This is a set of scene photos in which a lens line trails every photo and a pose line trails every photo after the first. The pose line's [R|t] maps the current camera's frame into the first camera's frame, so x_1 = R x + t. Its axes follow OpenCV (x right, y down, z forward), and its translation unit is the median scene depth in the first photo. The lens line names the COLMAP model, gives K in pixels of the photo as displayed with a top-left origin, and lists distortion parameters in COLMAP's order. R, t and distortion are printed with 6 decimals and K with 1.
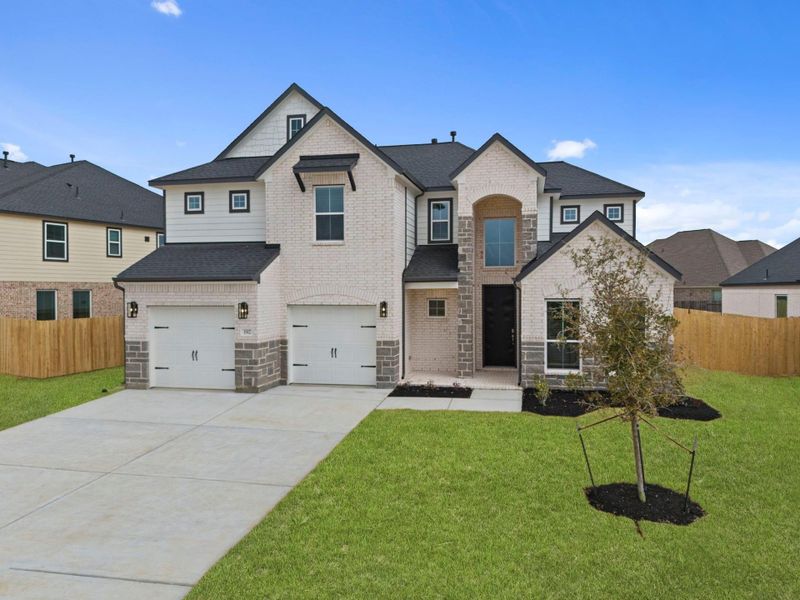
lens RADIAL K [[548.9, 0, 400.0], [0, 548.9, 300.0], [0, 0, 1]] dist [0.029944, -0.001506]
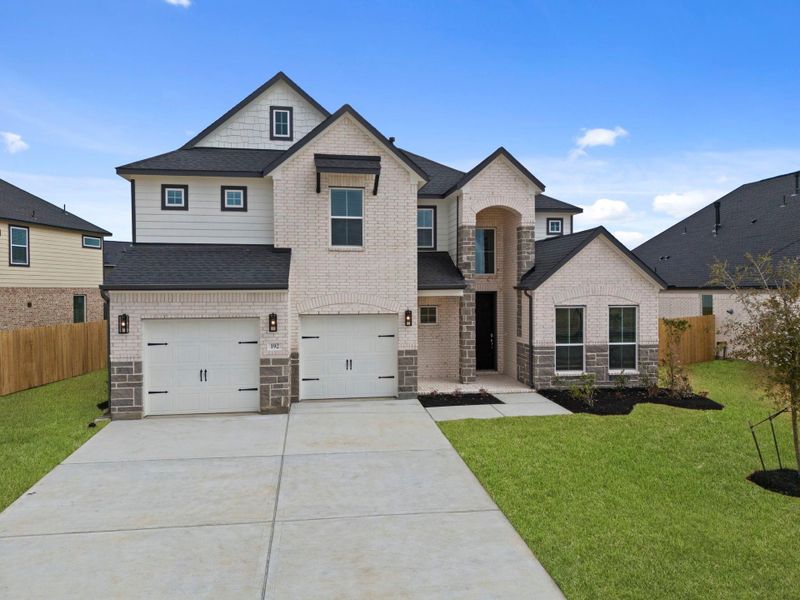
lens RADIAL K [[548.9, 0, 400.0], [0, 548.9, 300.0], [0, 0, 1]] dist [0.029944, -0.001506]
pose [[0.944100, -0.006438, 0.329598, -0.355476], [0.007125, 0.999974, -0.000874, -0.014012], [-0.329584, 0.003173, 0.944121, 0.080136]]
